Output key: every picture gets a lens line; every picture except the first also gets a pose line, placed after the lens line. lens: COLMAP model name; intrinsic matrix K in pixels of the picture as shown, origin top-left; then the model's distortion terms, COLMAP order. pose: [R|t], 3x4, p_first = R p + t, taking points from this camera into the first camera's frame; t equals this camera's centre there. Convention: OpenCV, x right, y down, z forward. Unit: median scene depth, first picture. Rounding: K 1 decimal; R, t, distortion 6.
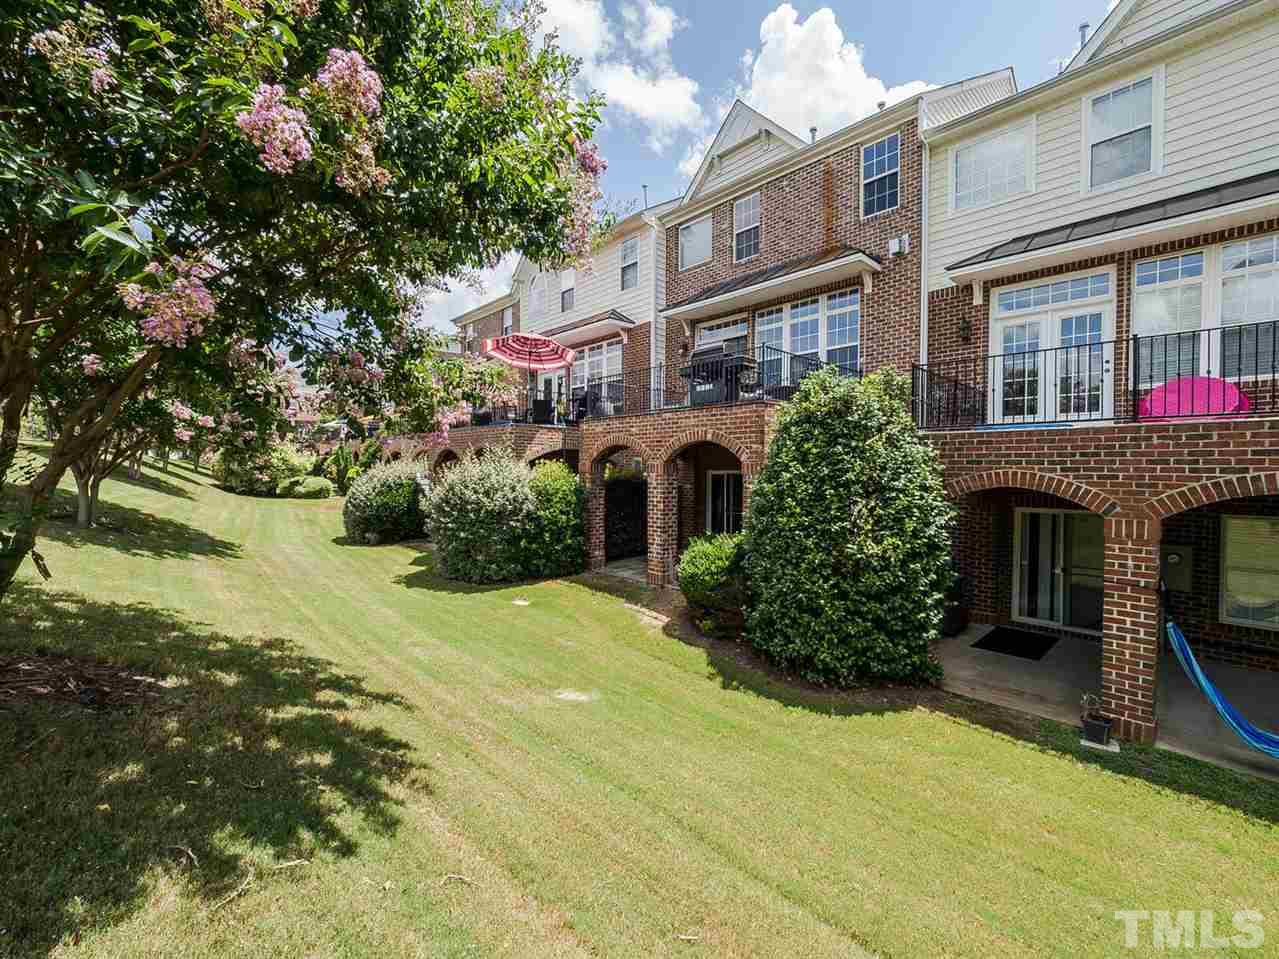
lens RADIAL K [[538.9, 0, 631.8], [0, 538.9, 475.1], [0, 0, 1]] dist [-0.002463, -0.000295]
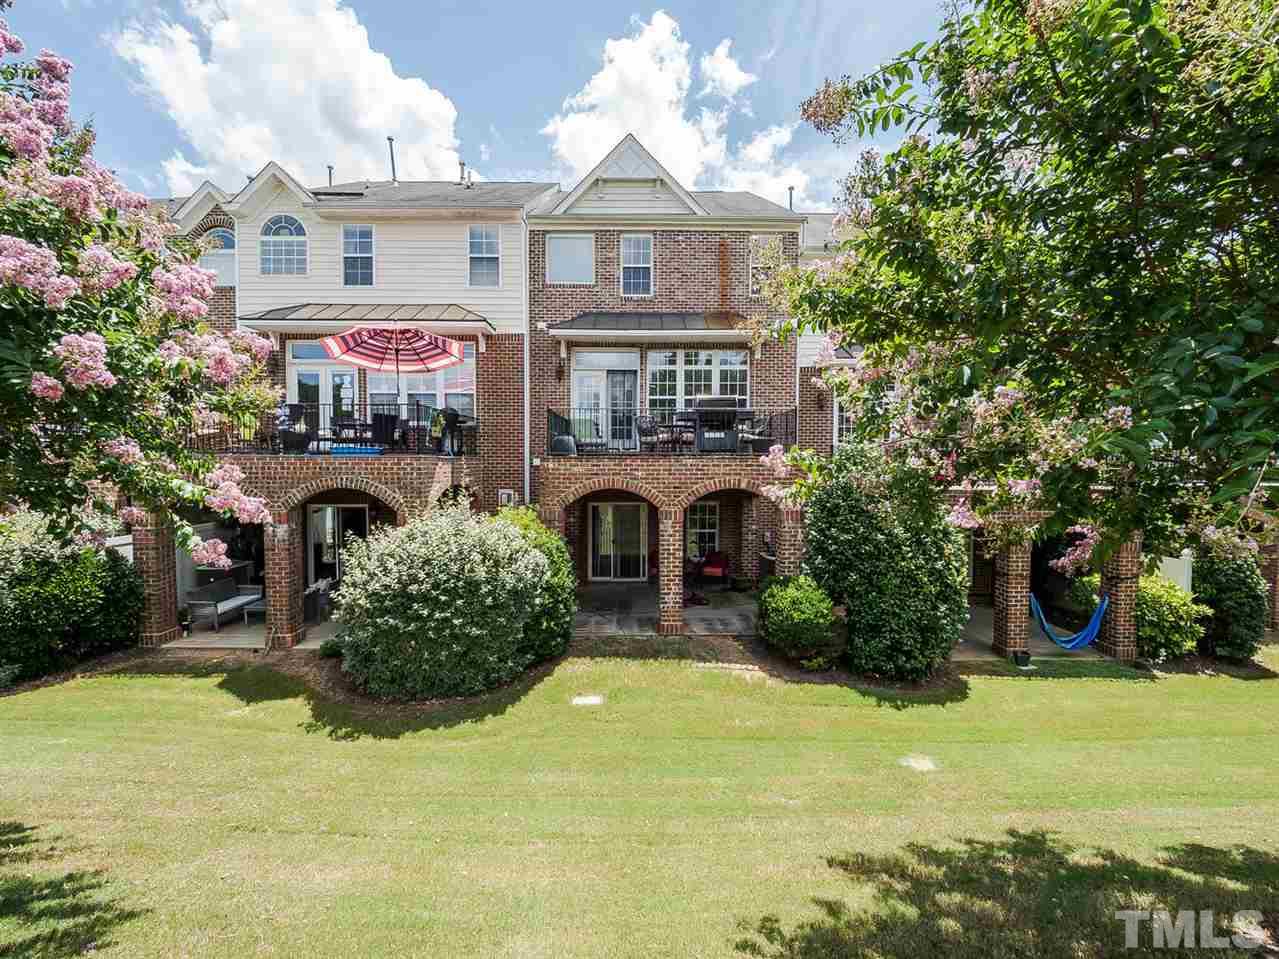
lens RADIAL K [[538.9, 0, 634.1], [0, 538.9, 478.3], [0, 0, 1]] dist [-0.002463, -0.000295]
pose [[0.667202, -0.023304, 0.744512, -0.583507], [0.009560, 0.999696, 0.022725, -0.082422], [-0.744815, -0.008045, 0.667222, 0.334700]]
